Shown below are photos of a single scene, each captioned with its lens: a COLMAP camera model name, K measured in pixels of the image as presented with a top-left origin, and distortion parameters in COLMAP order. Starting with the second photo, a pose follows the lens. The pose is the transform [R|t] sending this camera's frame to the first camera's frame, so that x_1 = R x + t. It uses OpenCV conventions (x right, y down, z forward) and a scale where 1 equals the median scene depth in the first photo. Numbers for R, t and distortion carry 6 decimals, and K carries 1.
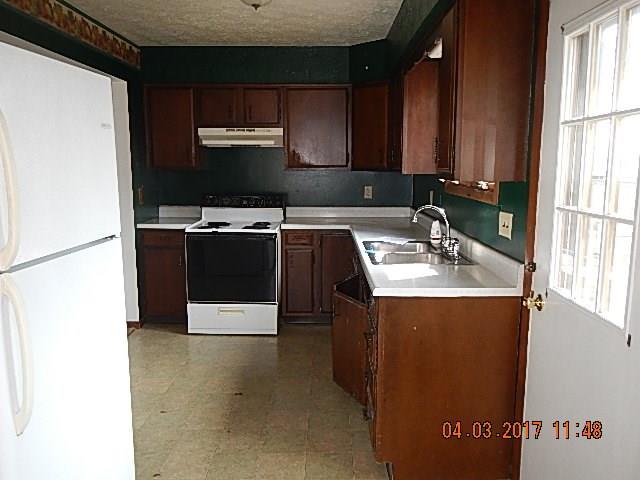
lens RADIAL K [[524.6, 0, 321.1], [0, 524.6, 239.6], [0, 0, 1]] dist [-0.027878, 0.033198]
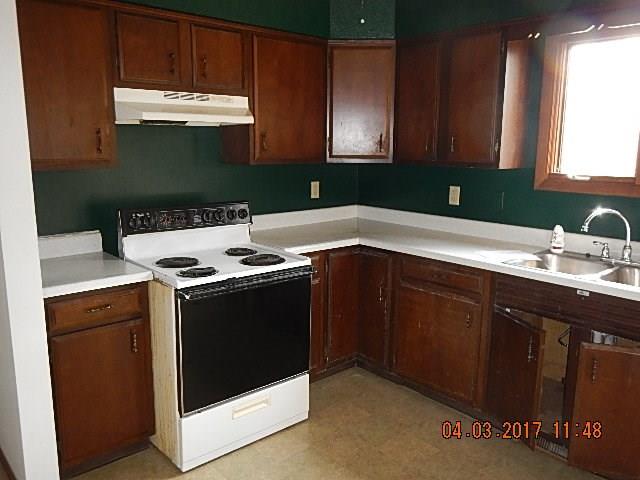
lens RADIAL K [[524.6, 0, 320.6], [0, 524.6, 241.0], [0, 0, 1]] dist [-0.027878, 0.033198]
pose [[0.742814, -0.119151, 0.658810, -0.444409], [0.088312, 0.992875, 0.079997, -0.083137], [-0.663648, -0.001242, 0.748044, 0.468839]]
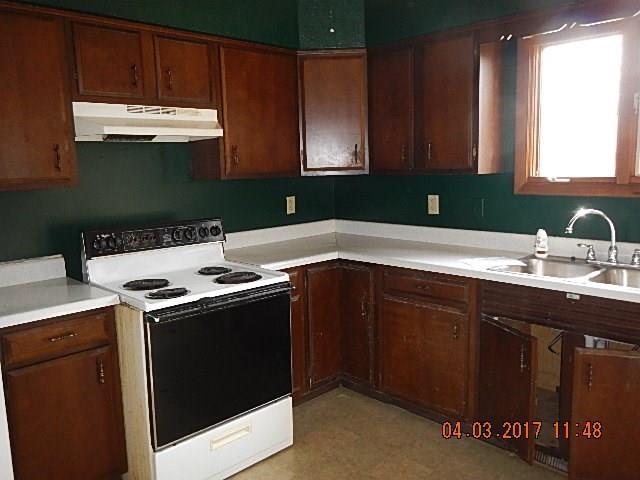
lens RADIAL K [[524.6, 0, 320.9], [0, 524.6, 240.6], [0, 0, 1]] dist [-0.027878, 0.033198]
pose [[0.709460, -0.123492, 0.693841, -0.427241], [0.127930, 0.990738, 0.045525, -0.074581], [-0.693037, 0.056465, 0.718688, 0.487401]]
